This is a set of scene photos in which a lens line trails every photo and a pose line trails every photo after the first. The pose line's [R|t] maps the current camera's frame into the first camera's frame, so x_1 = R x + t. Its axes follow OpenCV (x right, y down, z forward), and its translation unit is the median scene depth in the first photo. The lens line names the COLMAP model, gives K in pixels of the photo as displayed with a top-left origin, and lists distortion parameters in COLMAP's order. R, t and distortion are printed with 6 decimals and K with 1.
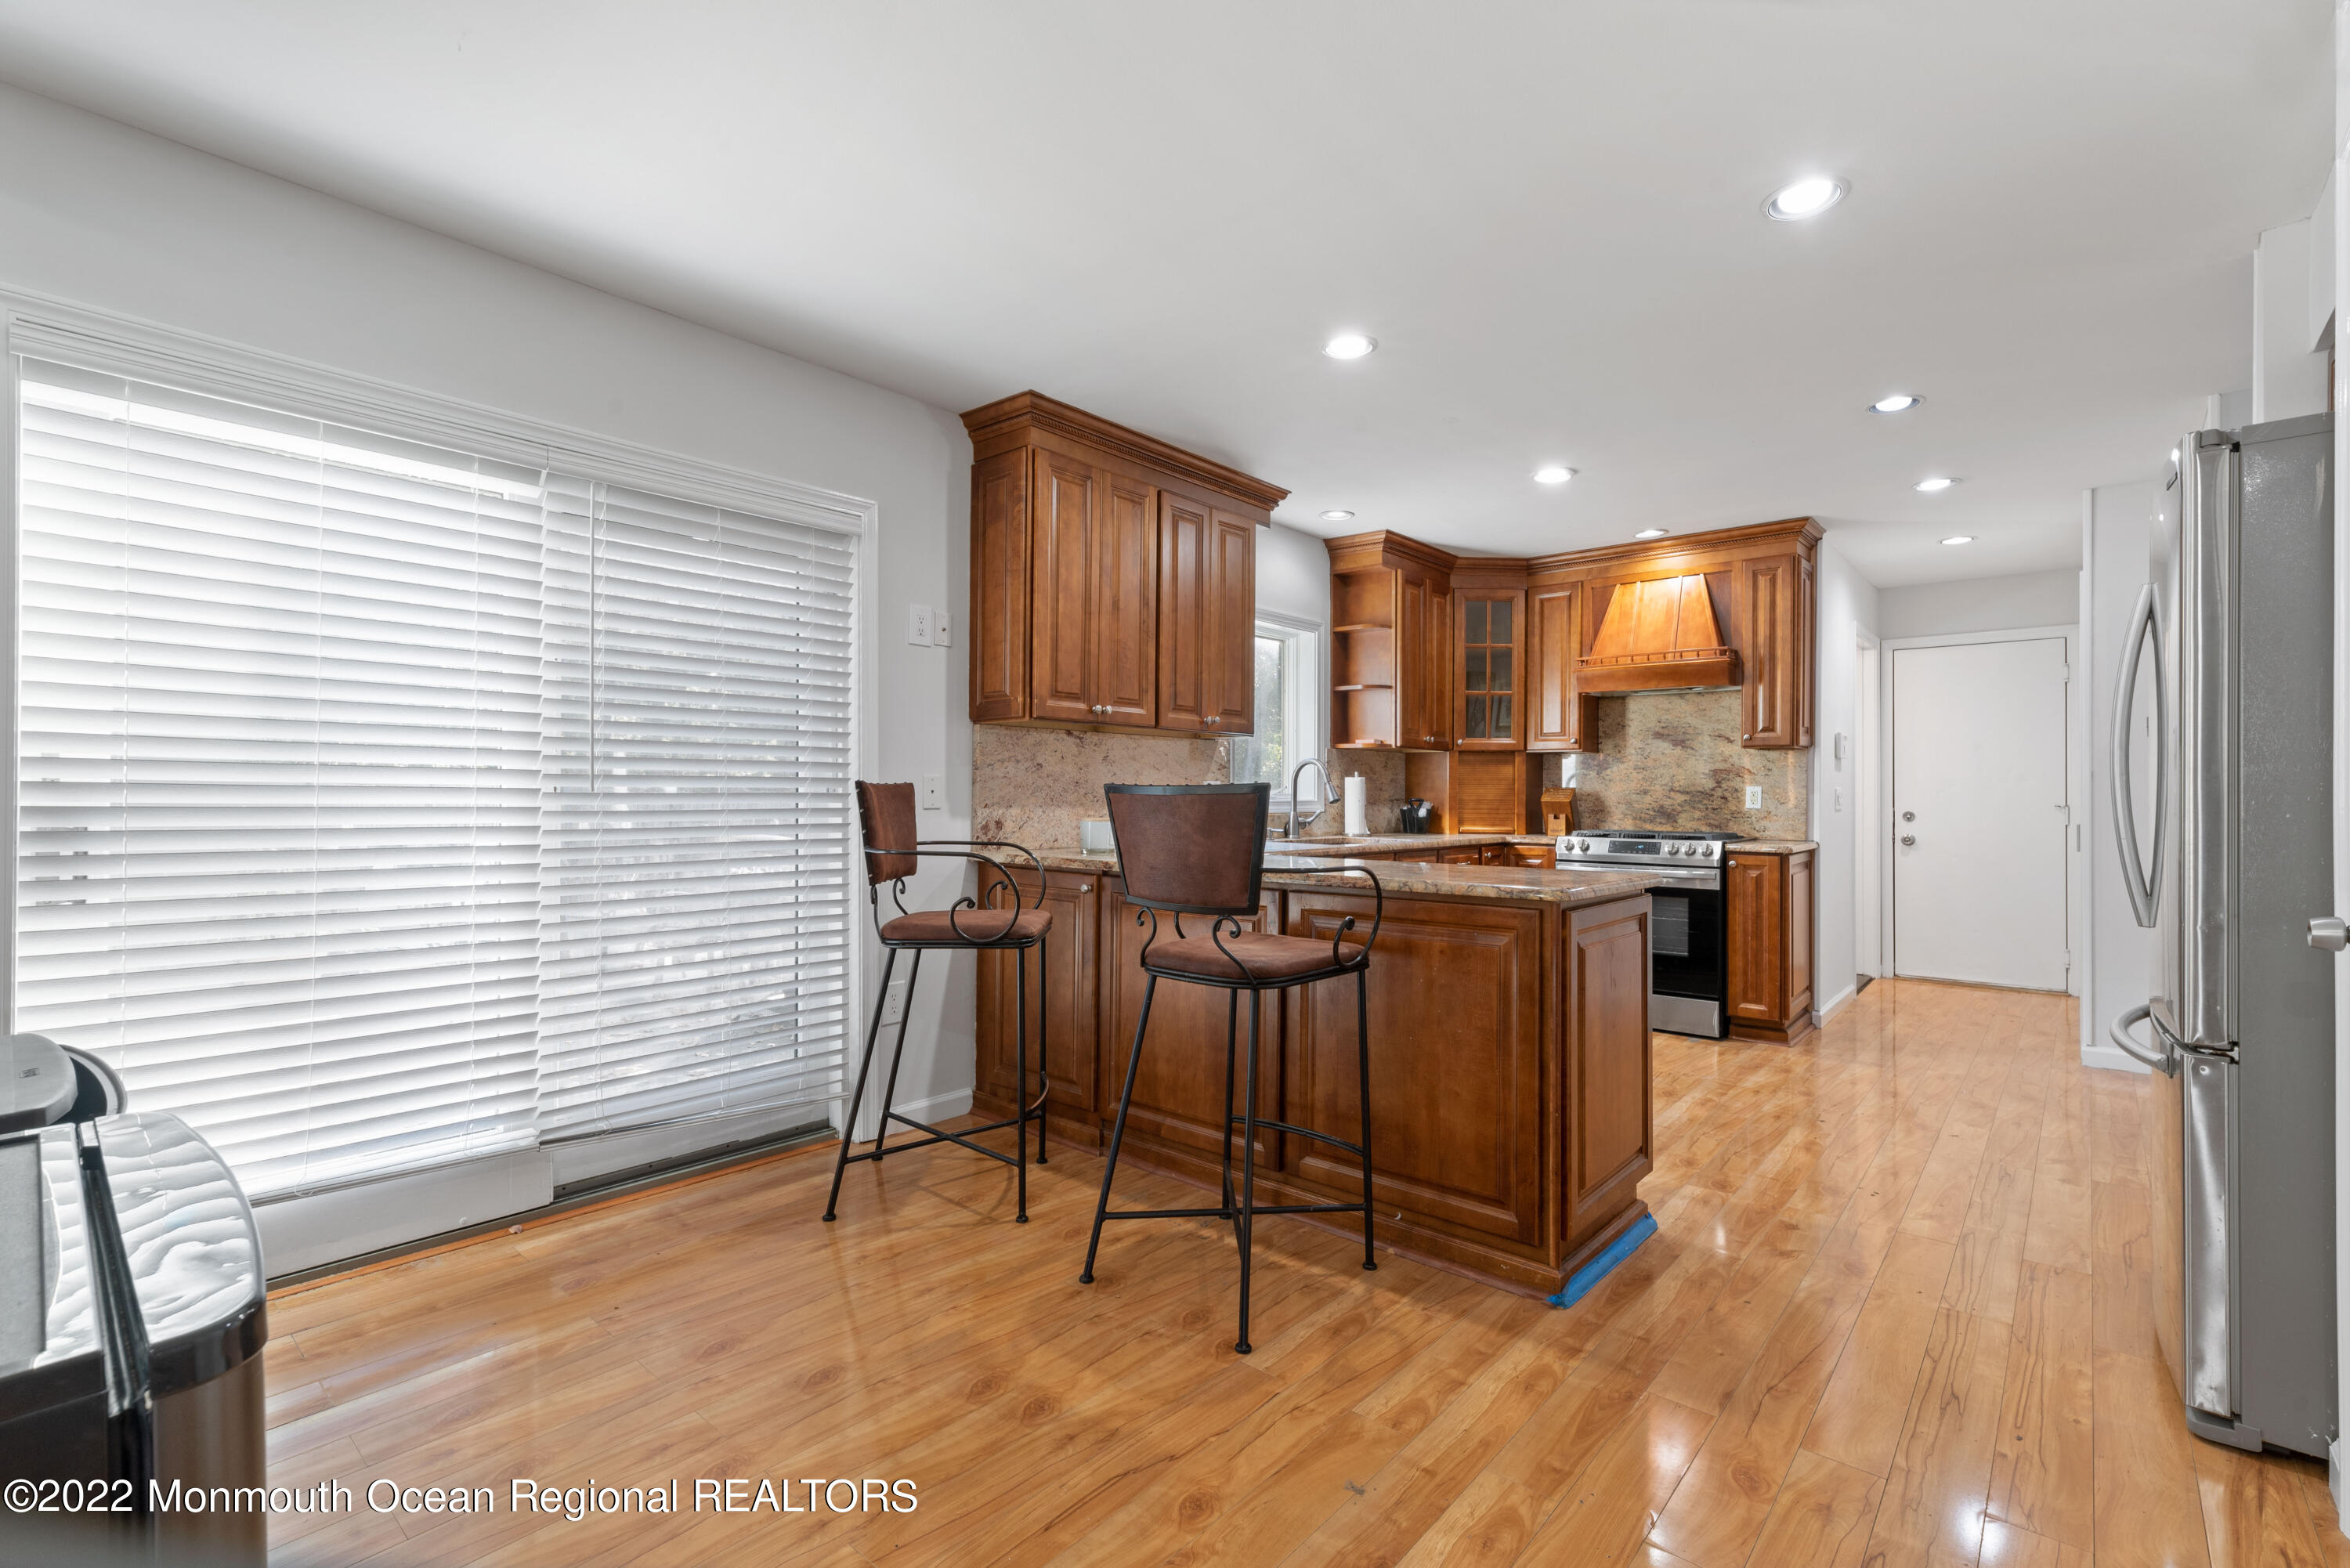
lens RADIAL K [[1043.8, 0, 1175.0], [0, 1043.8, 784.0], [0, 0, 1]] dist [-0.002136, -0.000761]
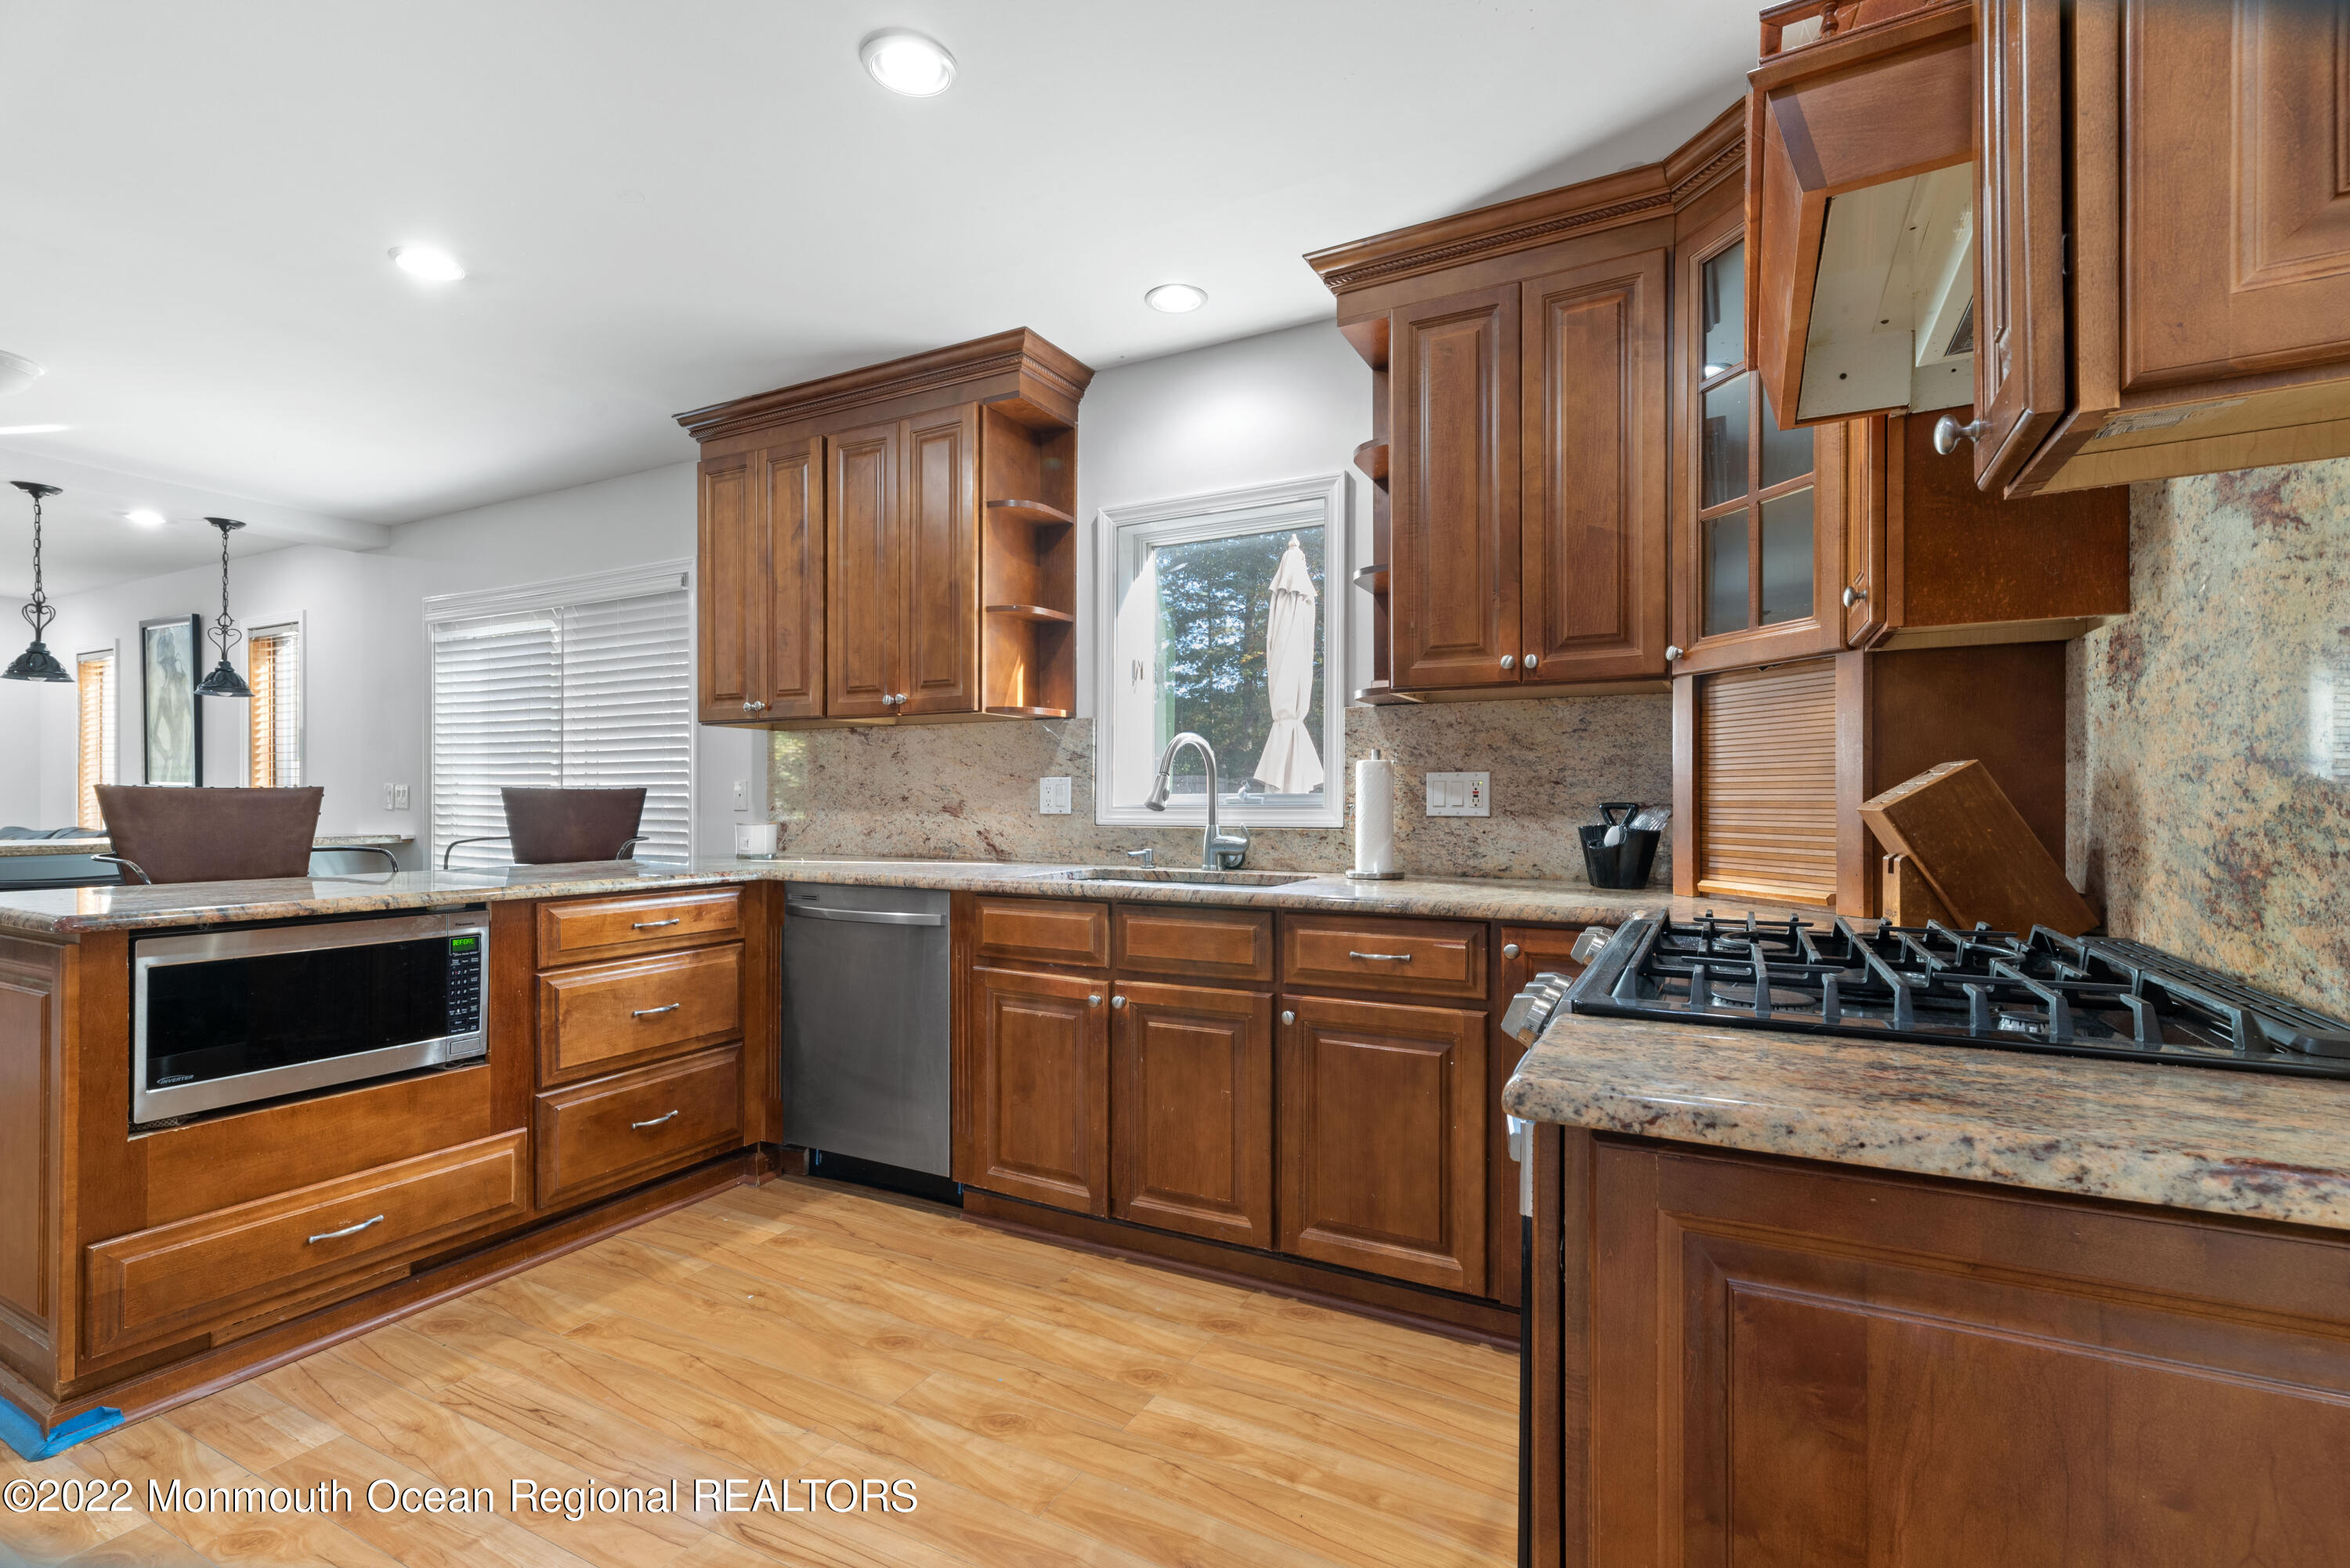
lens RADIAL K [[1043.8, 0, 1175.0], [0, 1043.8, 784.0], [0, 0, 1]] dist [-0.002136, -0.000761]
pose [[0.237745, -0.012952, -0.971241, 0.871661], [0.016345, 0.999823, -0.009332, 0.011867], [0.971190, -0.013657, 0.237914, 1.068771]]
